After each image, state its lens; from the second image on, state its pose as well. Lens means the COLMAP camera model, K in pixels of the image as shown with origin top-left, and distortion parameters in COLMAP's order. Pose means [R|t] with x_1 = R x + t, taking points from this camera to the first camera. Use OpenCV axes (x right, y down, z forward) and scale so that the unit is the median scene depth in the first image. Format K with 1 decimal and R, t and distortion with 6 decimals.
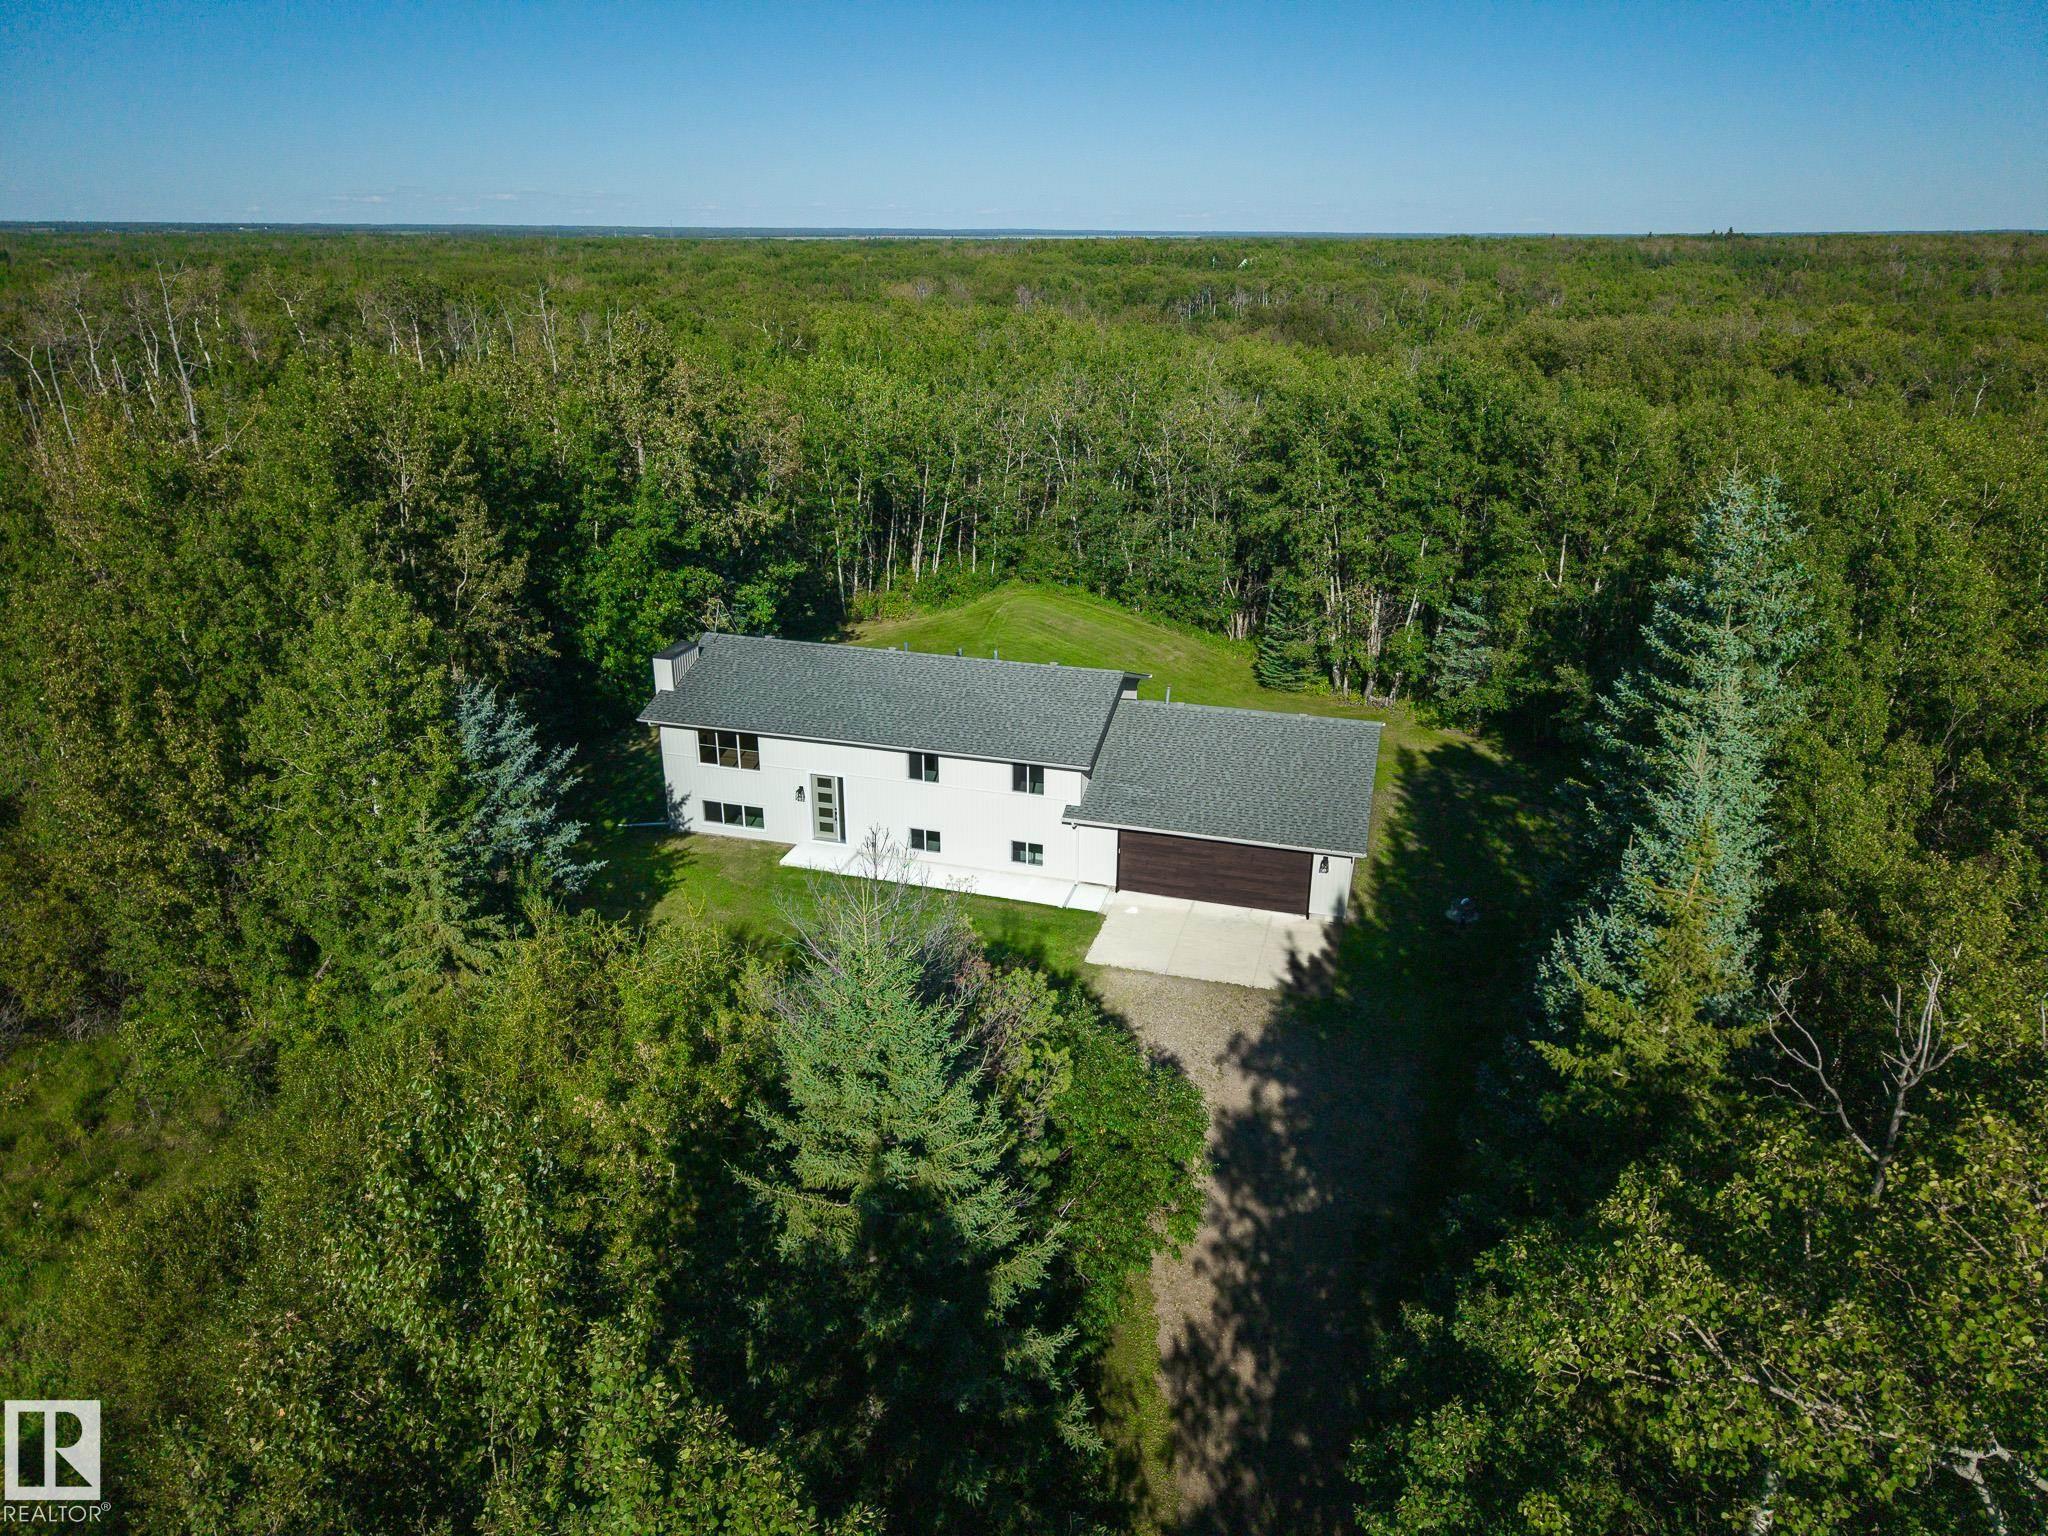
lens RADIAL K [[1418.1, 0, 1035.7], [0, 1418.1, 766.5], [0, 0, 1]] dist [-0.005510, -0.001858]
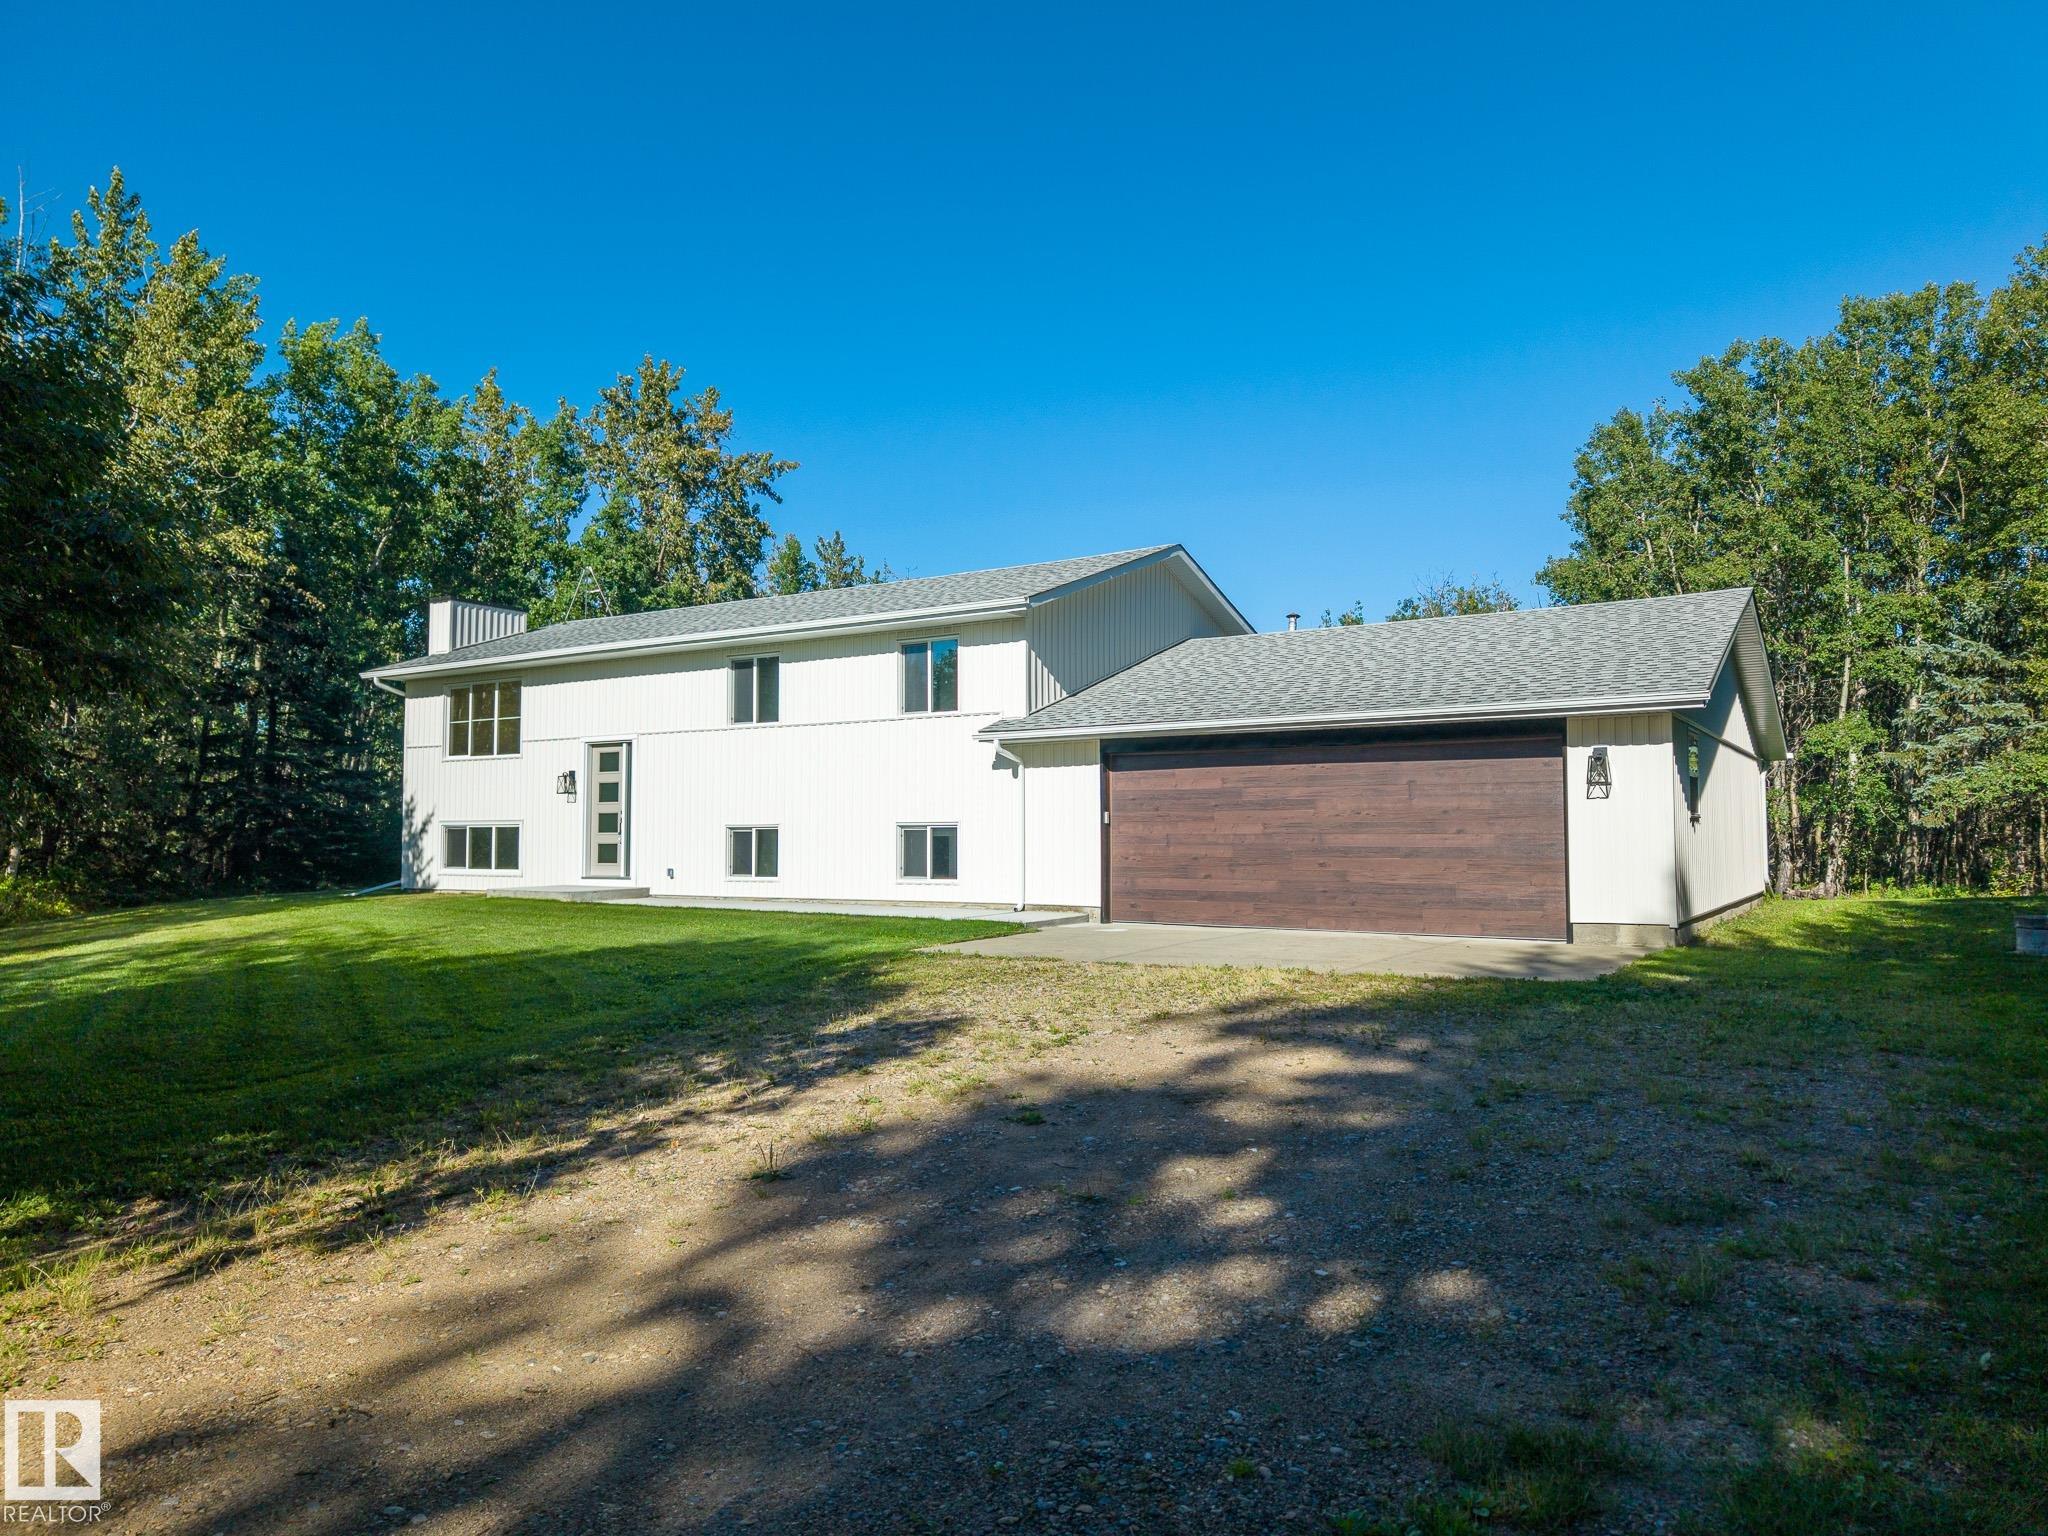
lens RADIAL K [[1418.1, 0, 1006.3], [0, 1418.1, 771.7], [0, 0, 1]] dist [-0.005510, -0.001858]
pose [[0.964522, 0.003226, -0.263984, 0.136309], [-0.109543, 0.914677, -0.389059, 0.206956], [0.240205, 0.404174, 0.882579, 0.567144]]
